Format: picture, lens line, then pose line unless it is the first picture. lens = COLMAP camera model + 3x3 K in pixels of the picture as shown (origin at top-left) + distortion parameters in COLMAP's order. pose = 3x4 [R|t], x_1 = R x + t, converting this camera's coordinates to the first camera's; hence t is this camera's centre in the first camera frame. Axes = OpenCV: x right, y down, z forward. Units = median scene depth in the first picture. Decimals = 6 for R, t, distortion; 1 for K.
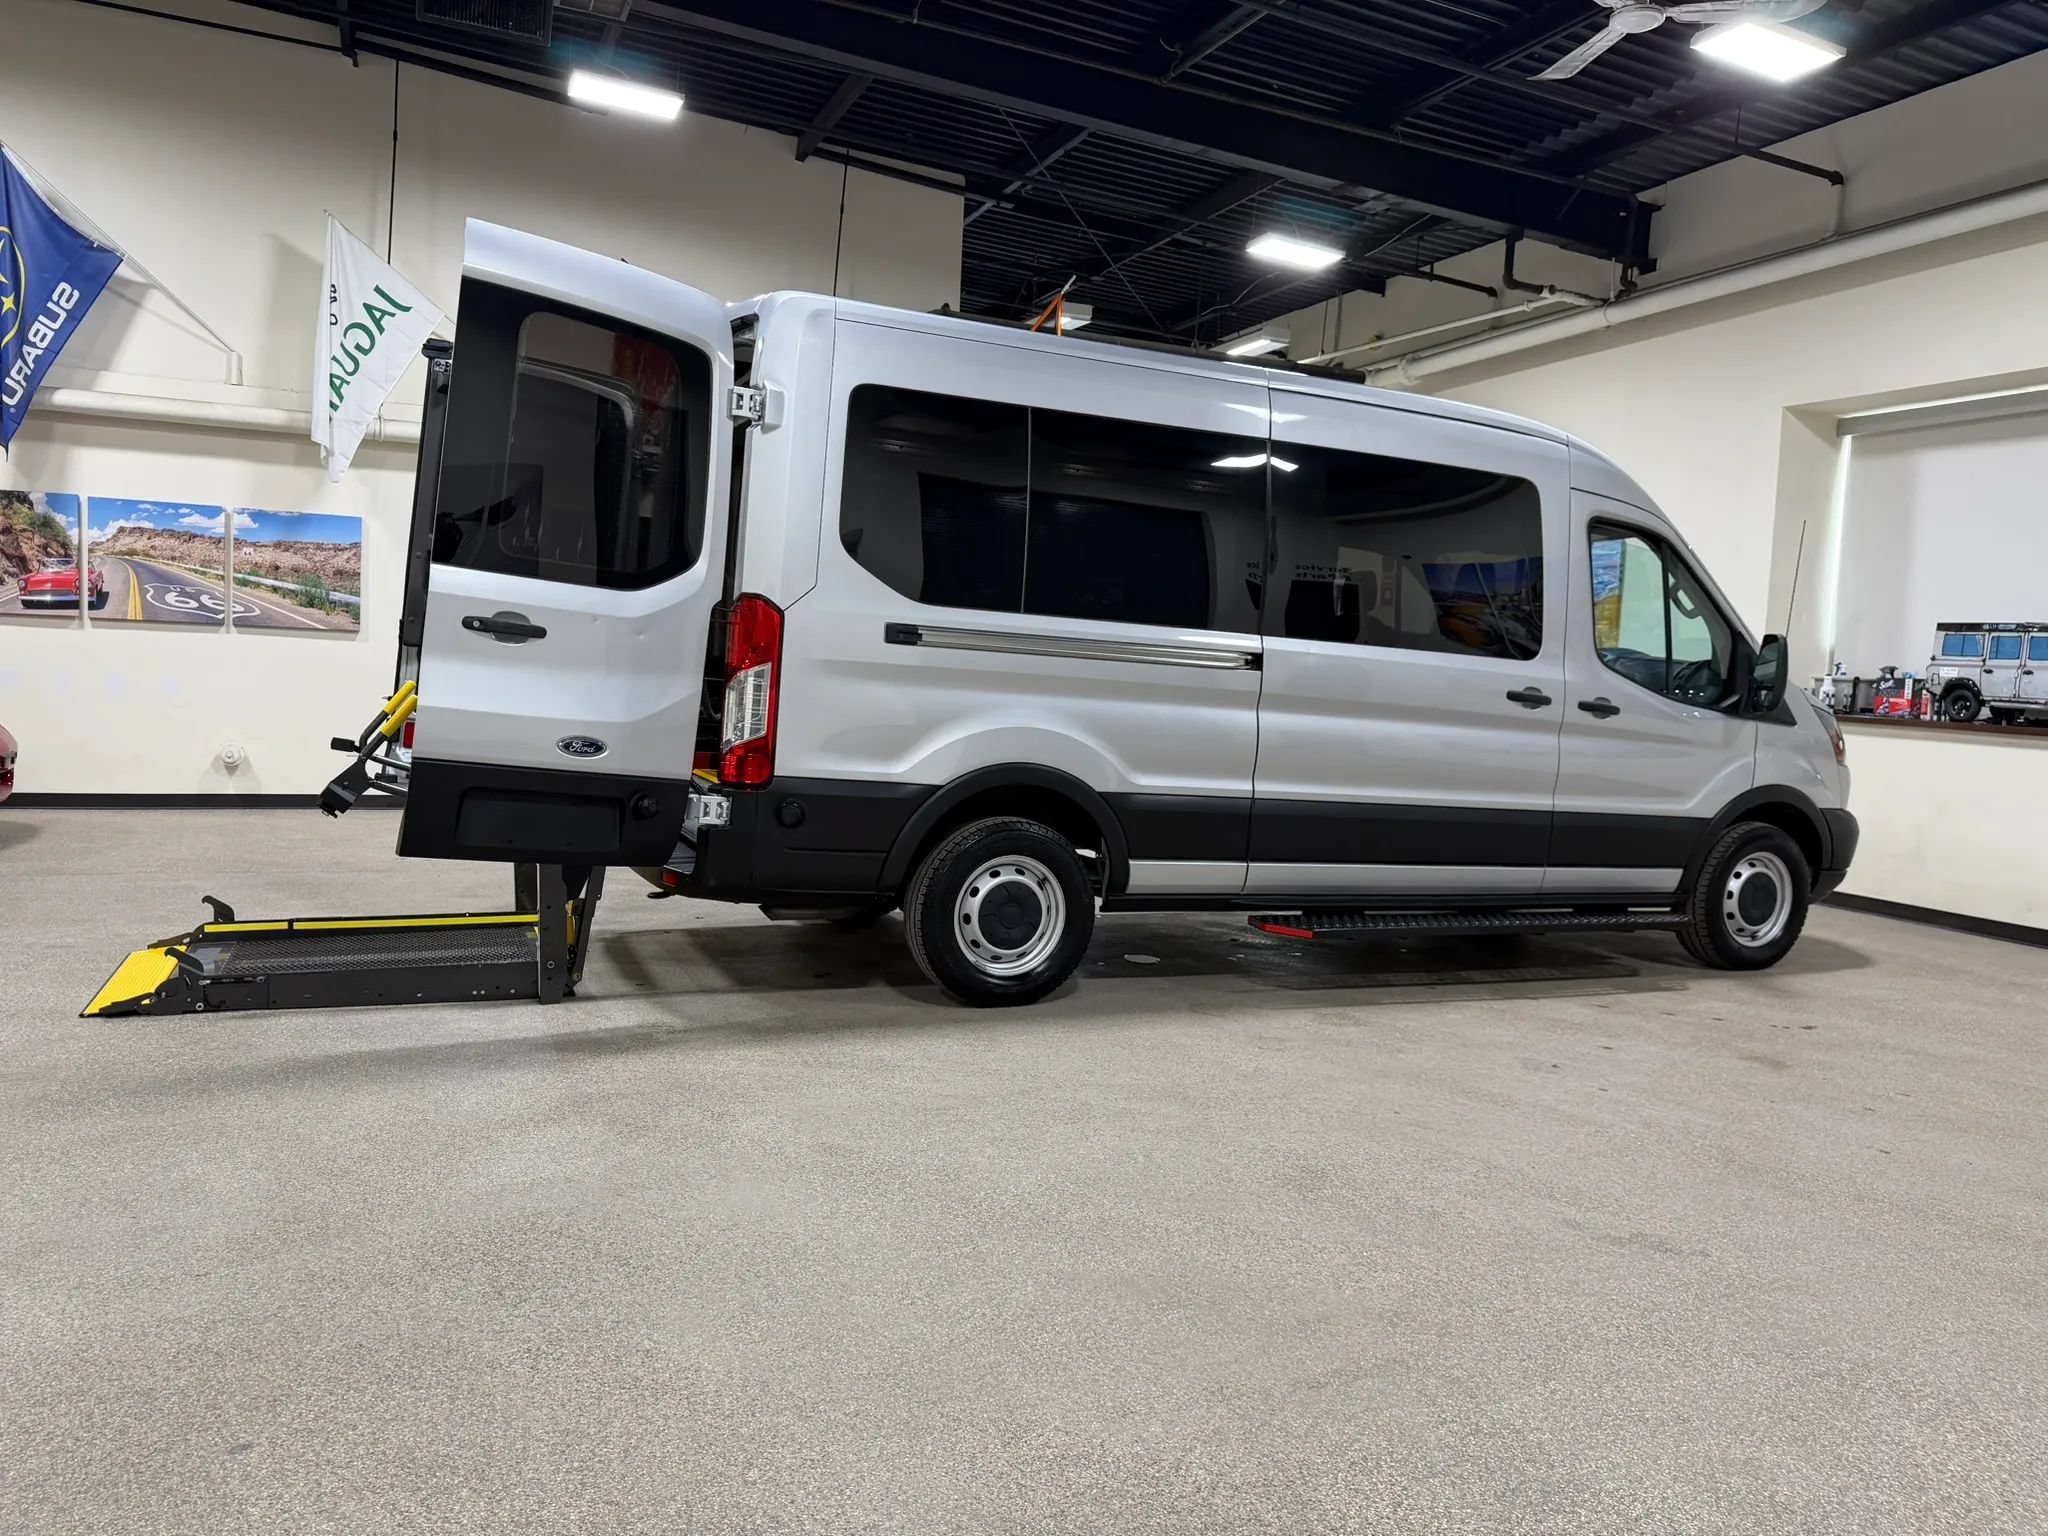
lens RADIAL K [[1442.9, 0, 1029.8], [0, 1442.9, 781.0], [0, 0, 1]] dist [0.016898, -0.023777]
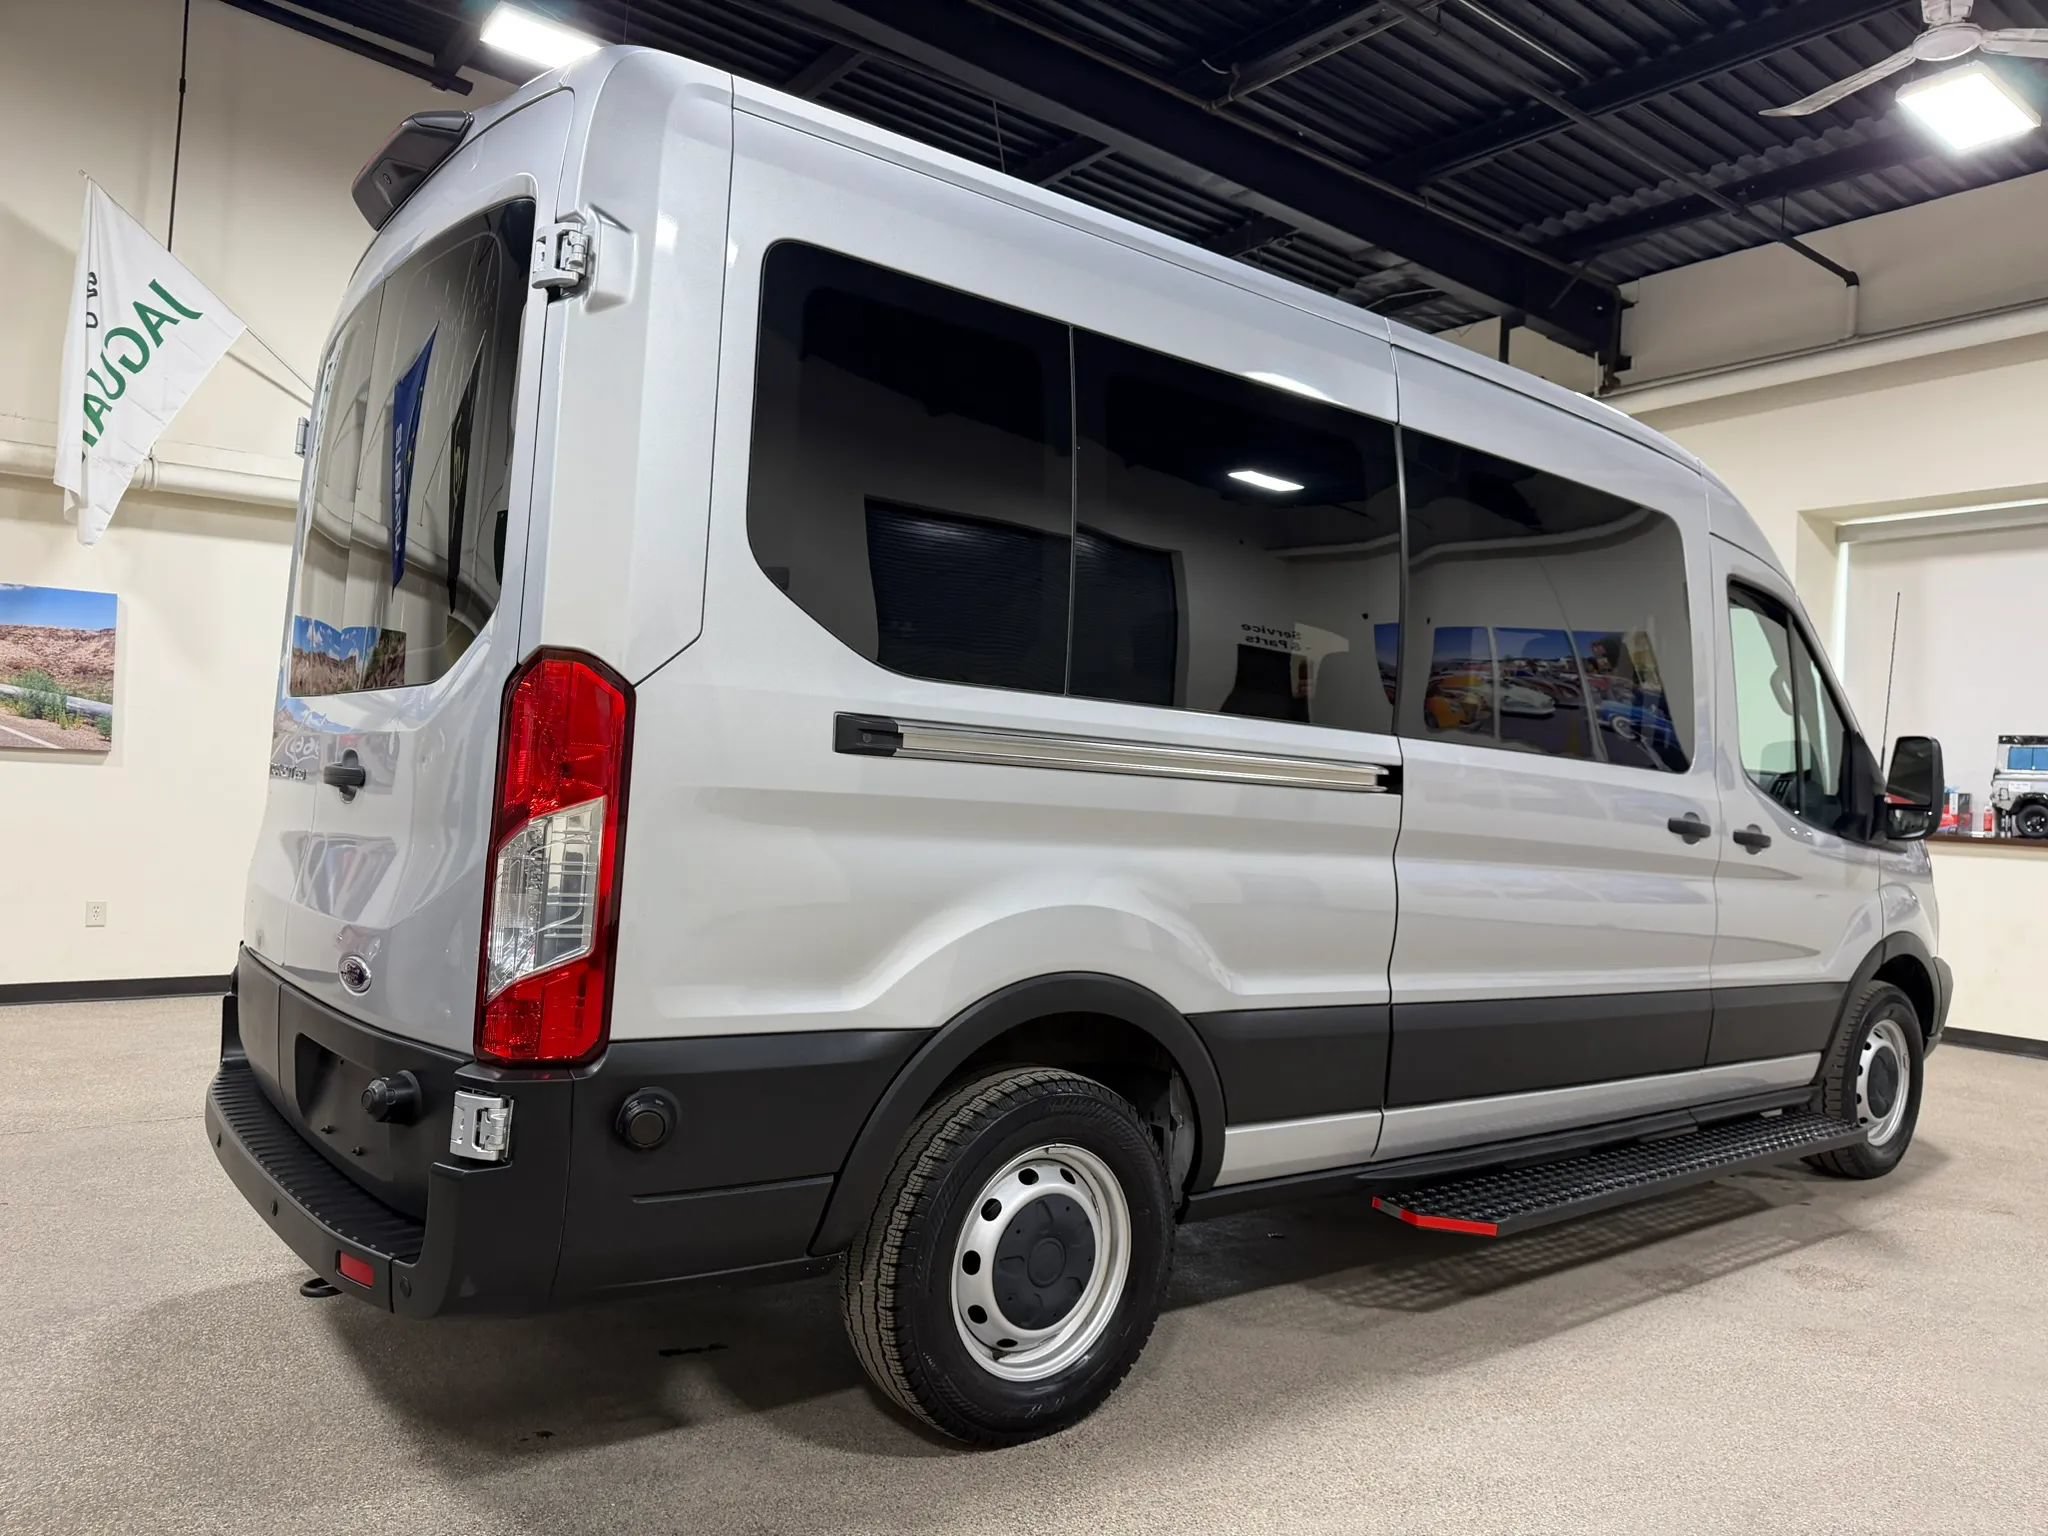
lens RADIAL K [[1442.9, 0, 1036.7], [0, 1442.9, 778.6], [0, 0, 1]] dist [0.016898, -0.023777]
pose [[0.969150, -0.010820, 0.246232, -0.203446], [0.027229, 0.997621, -0.063334, -0.033652], [-0.244961, 0.068085, 0.967139, 0.204133]]
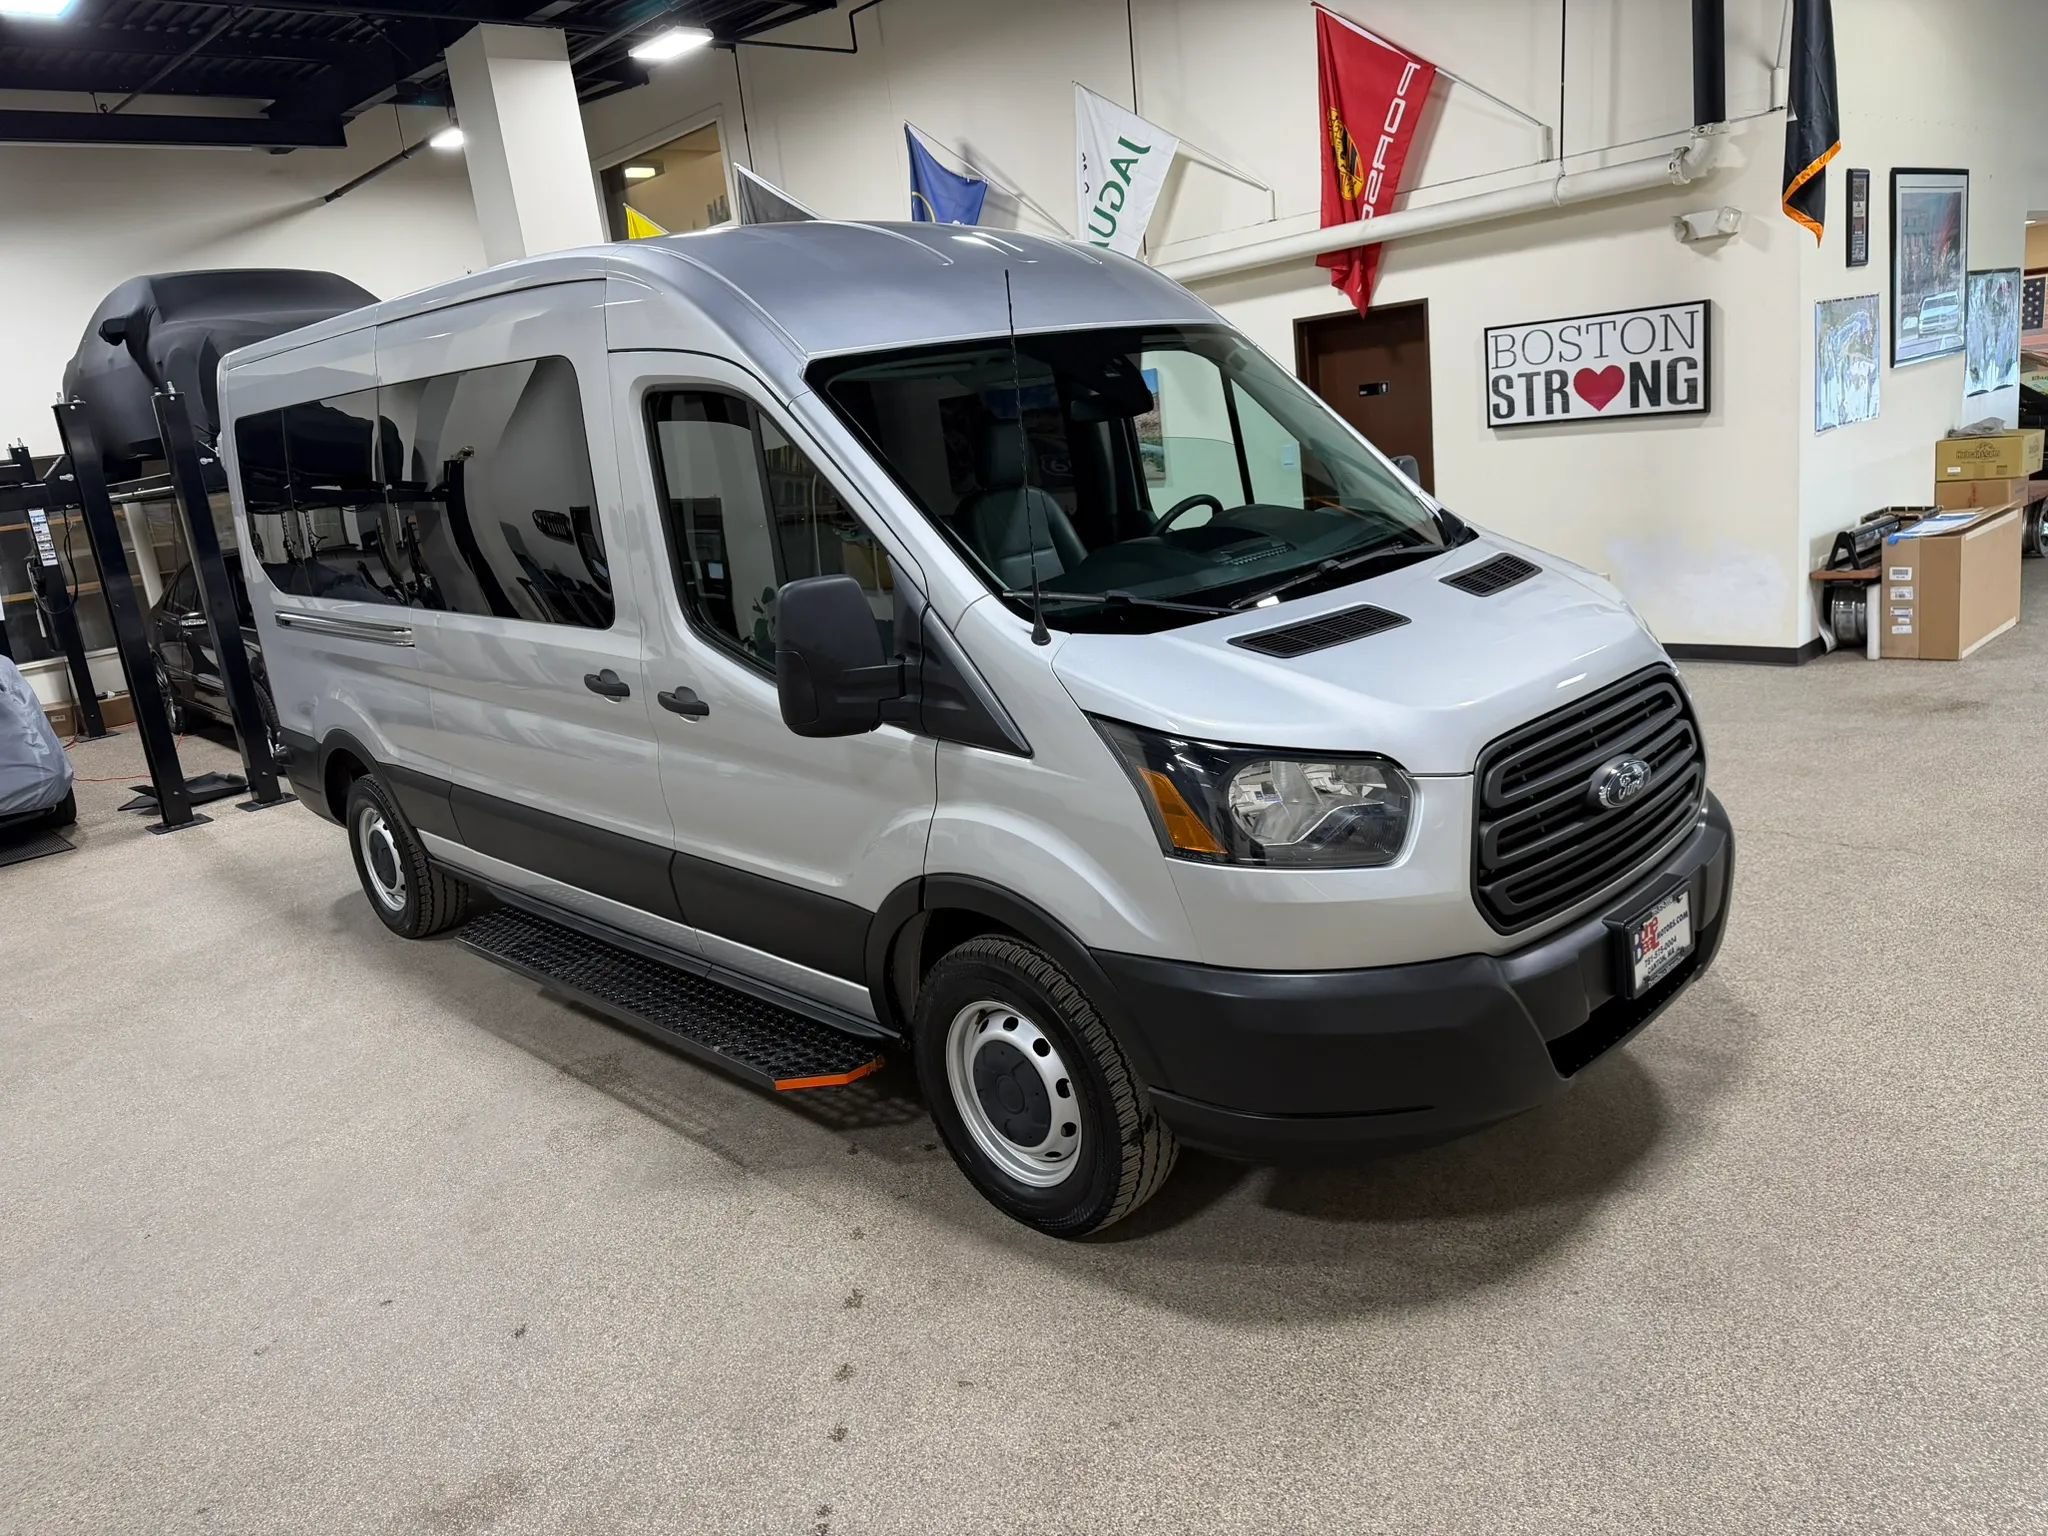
lens RADIAL K [[1442.9, 0, 1011.2], [0, 1442.9, 763.4], [0, 0, 1]] dist [0.016898, -0.023777]
pose [[0.337896, 0.134883, -0.931468, 0.536952], [0.063439, 0.984163, 0.165527, -0.081657], [0.939043, -0.115023, 0.323988, 0.549436]]
